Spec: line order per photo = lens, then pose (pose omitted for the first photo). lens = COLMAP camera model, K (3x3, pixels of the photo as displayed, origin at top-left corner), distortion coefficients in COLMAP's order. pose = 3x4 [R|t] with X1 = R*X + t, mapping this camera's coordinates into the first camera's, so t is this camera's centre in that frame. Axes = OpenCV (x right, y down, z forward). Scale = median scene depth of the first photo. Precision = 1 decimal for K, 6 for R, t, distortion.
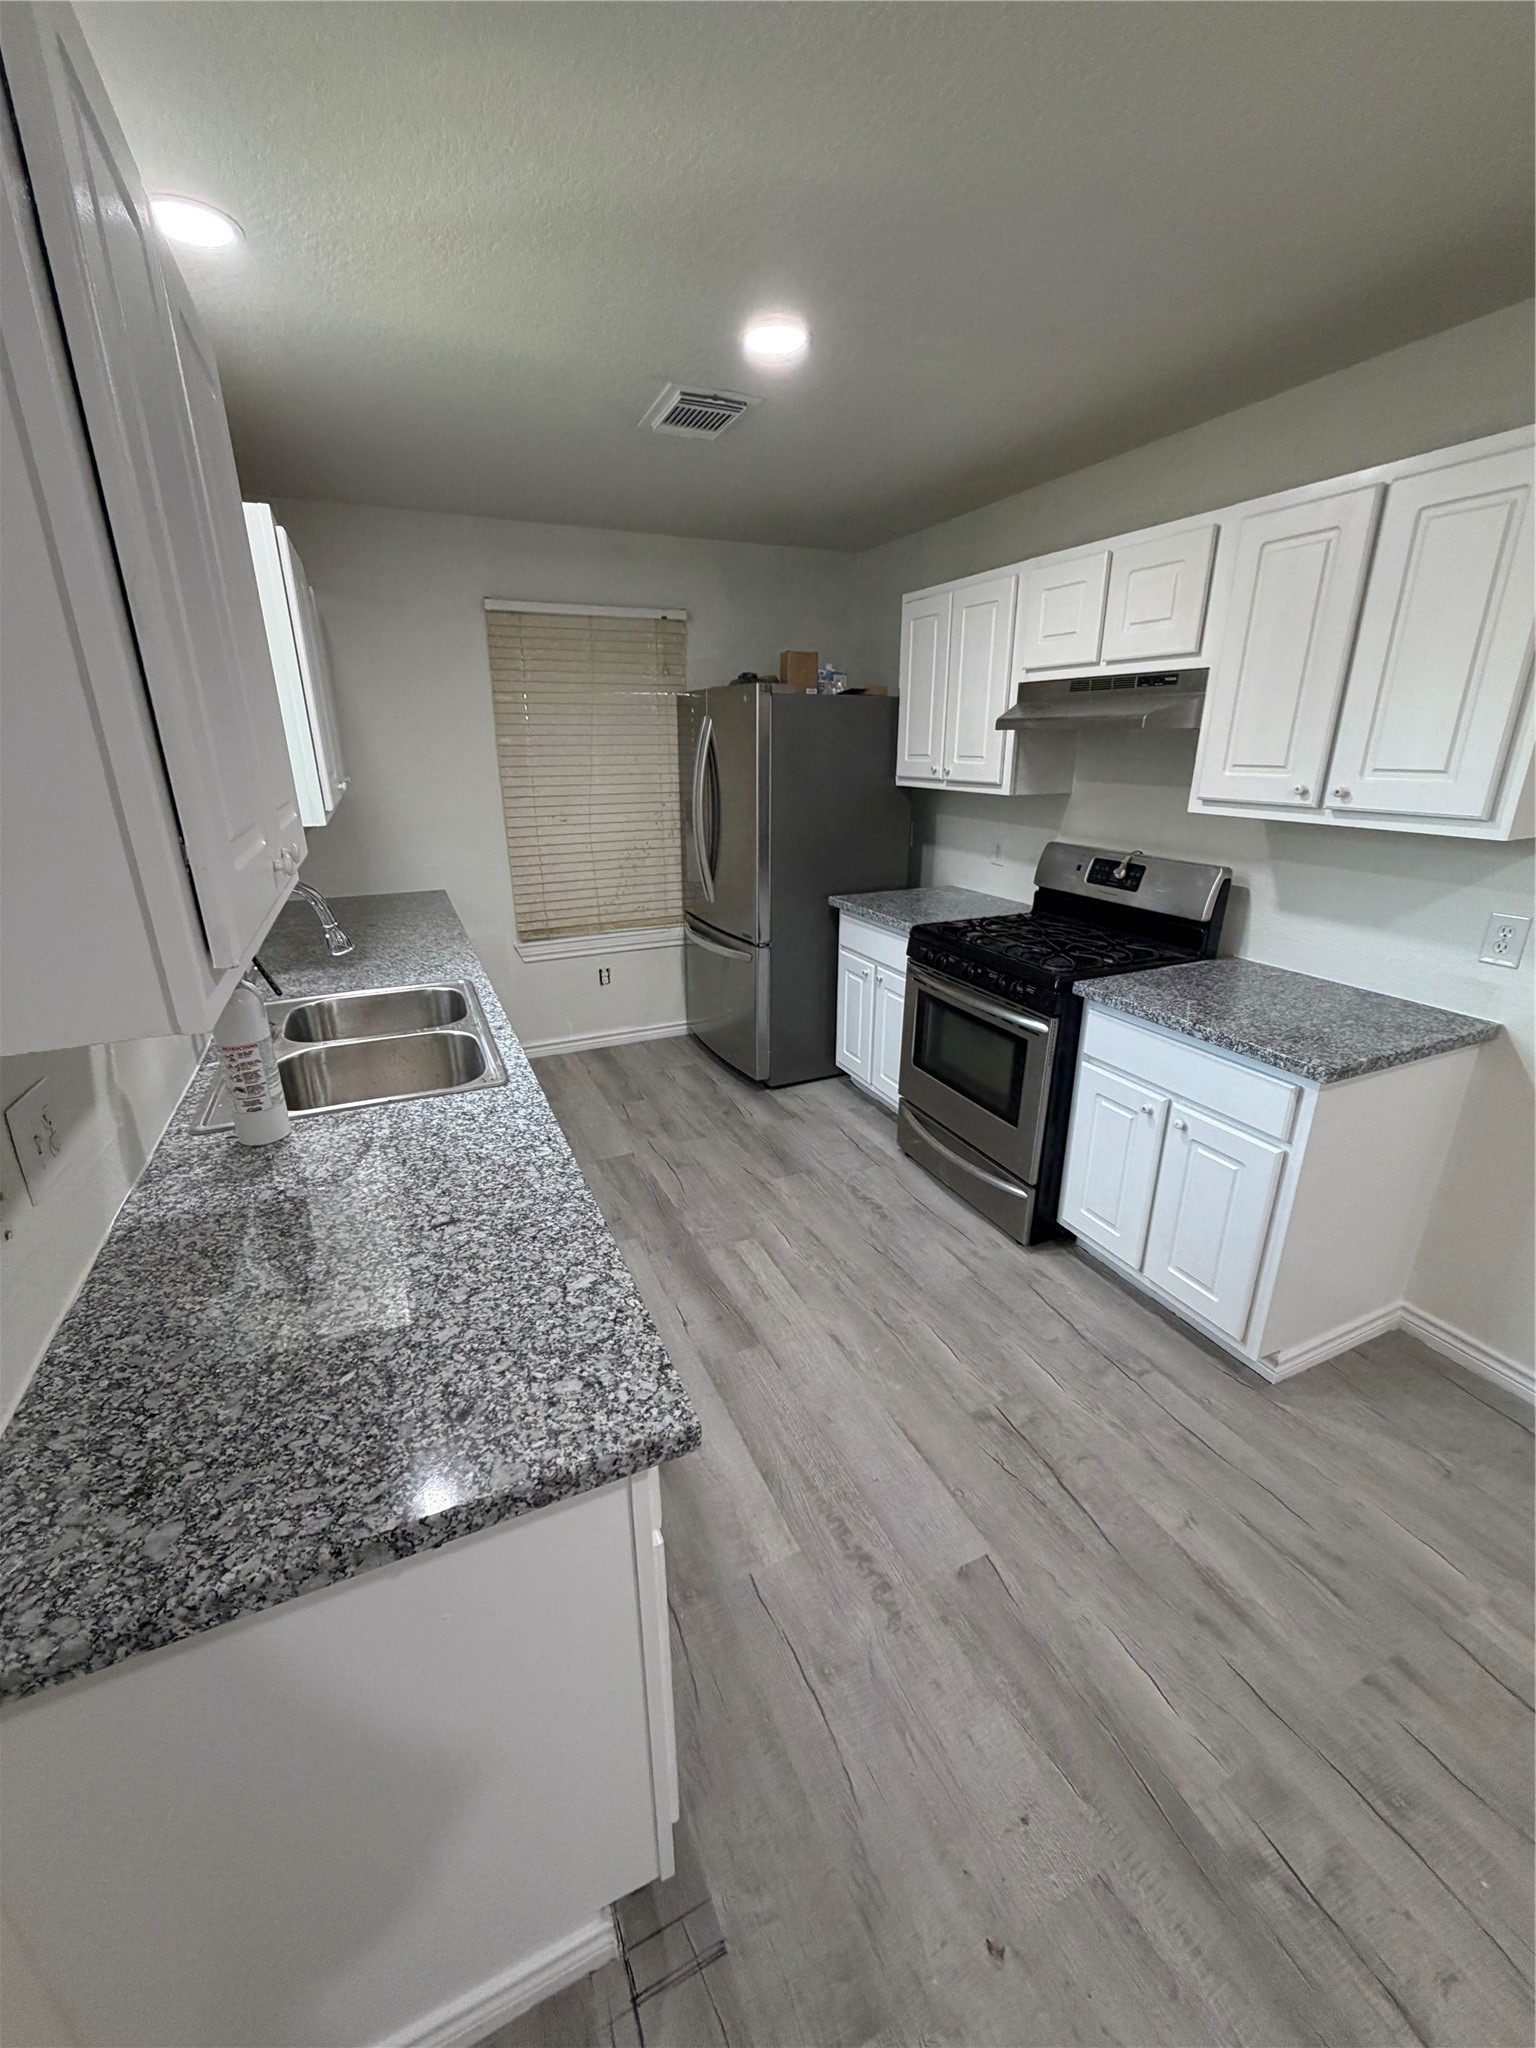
lens RADIAL K [[815.3, 0, 767.8], [0, 815.3, 1016.2], [0, 0, 1]] dist [-0.002136, 0.000047]
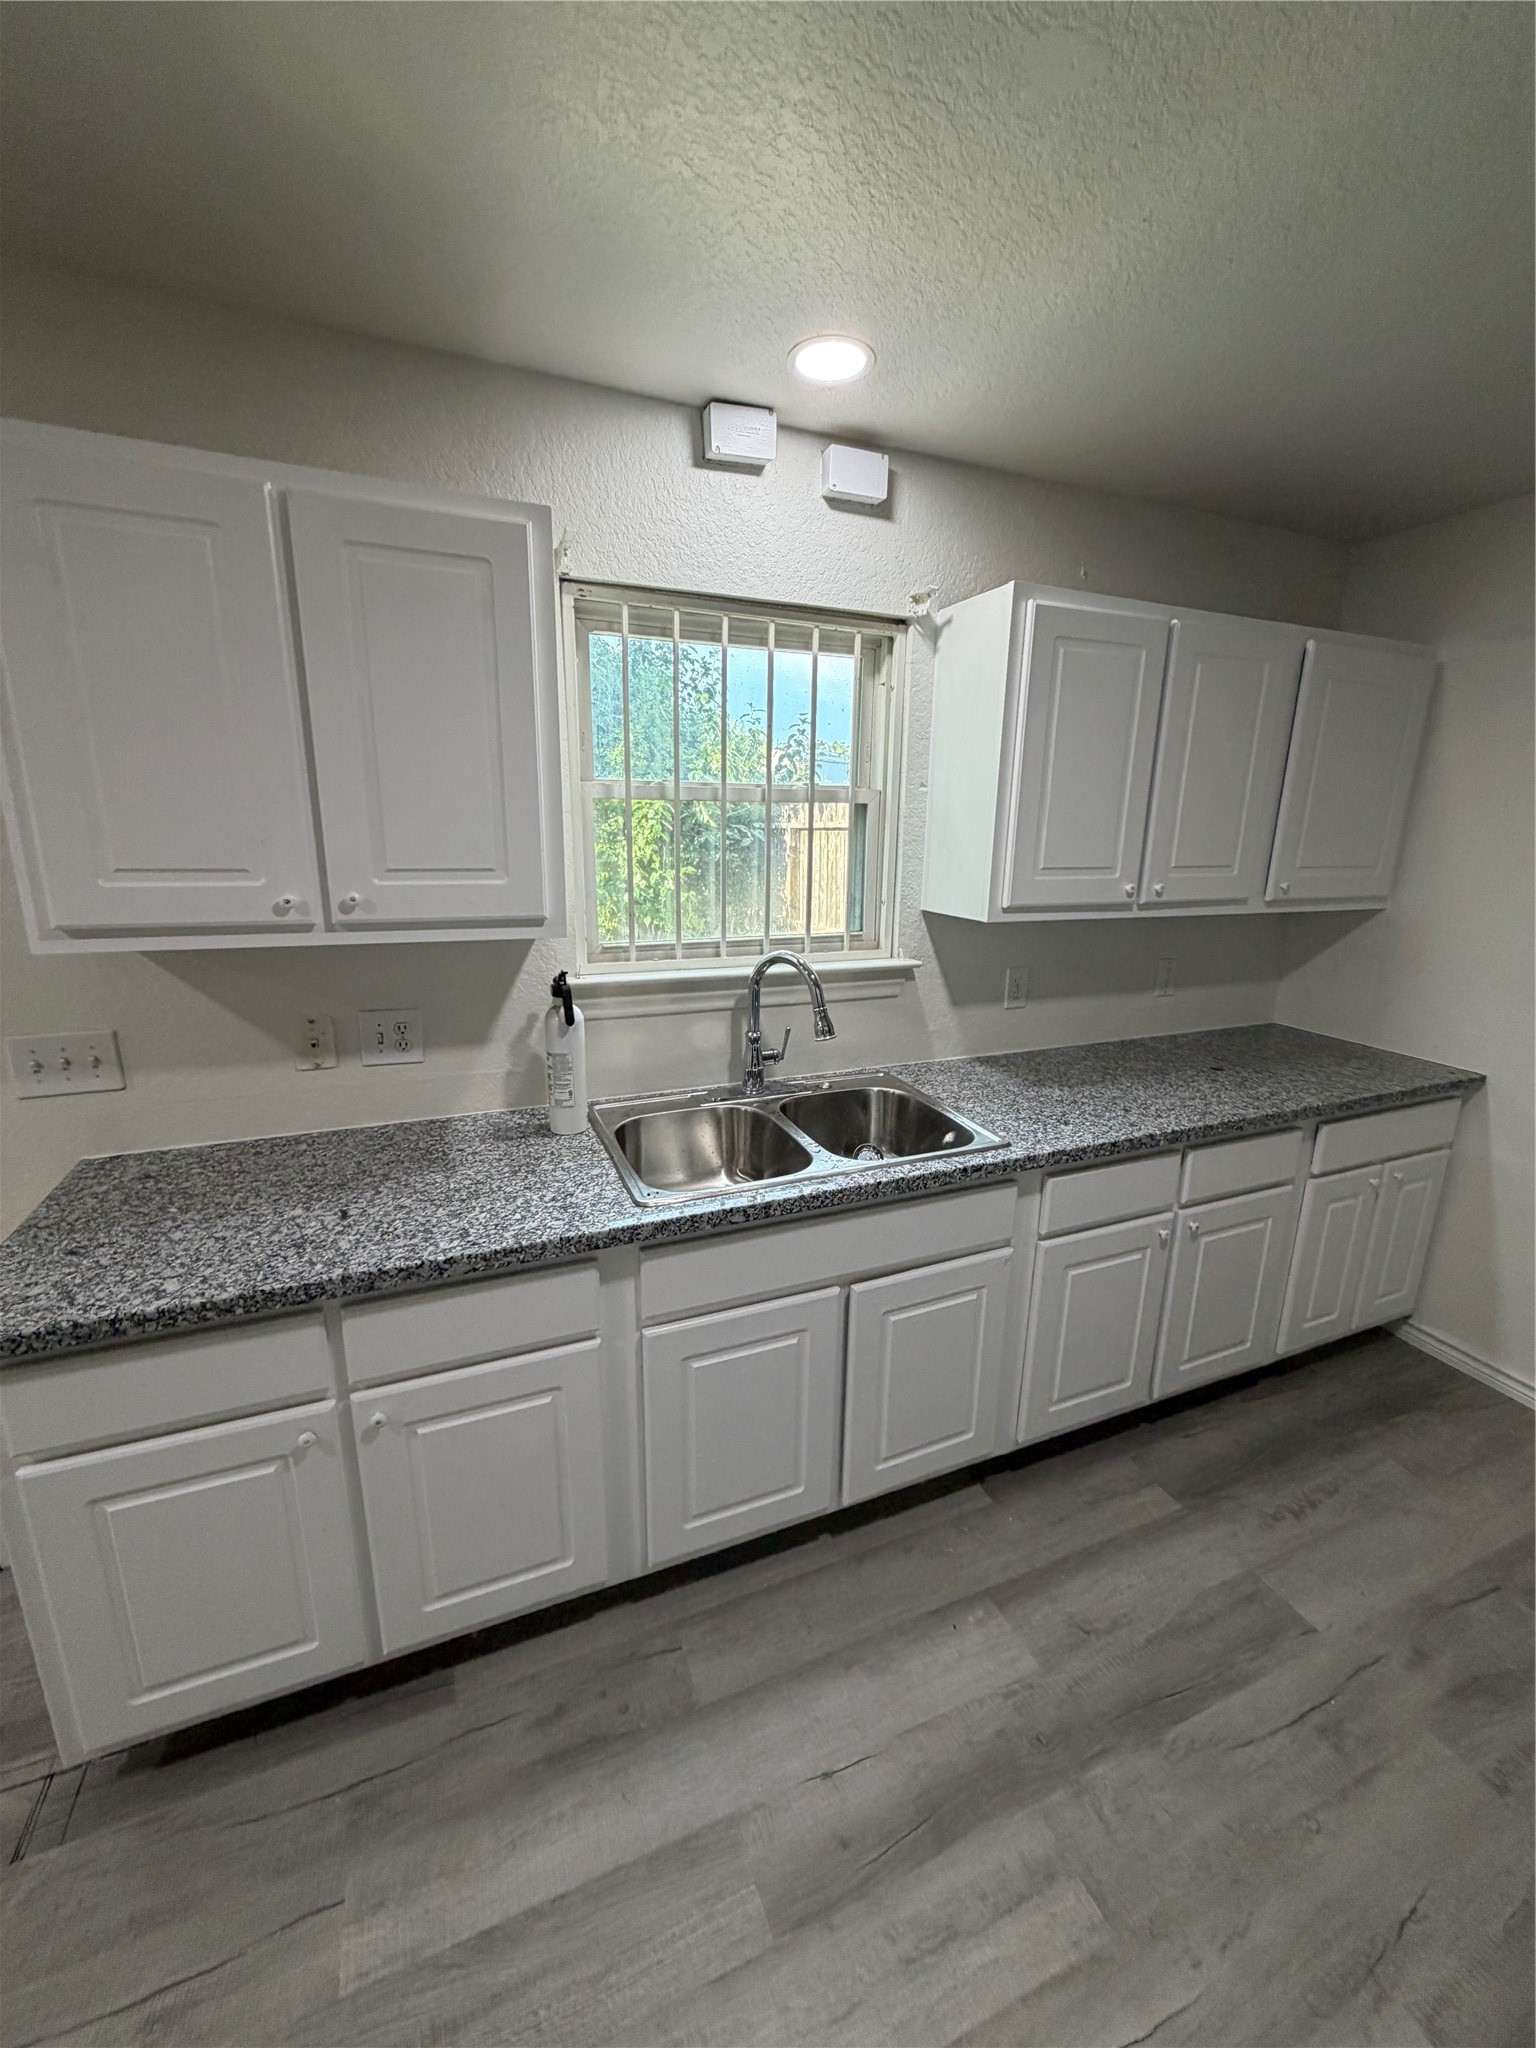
lens RADIAL K [[815.3, 0, 768.7], [0, 815.3, 1027.6], [0, 0, 1]] dist [-0.002136, 0.000047]
pose [[-0.039925, 0.246362, -0.968355, 0.556256], [-0.336646, 0.909151, 0.245180, -0.413655], [0.940785, 0.335781, 0.046639, 1.204249]]
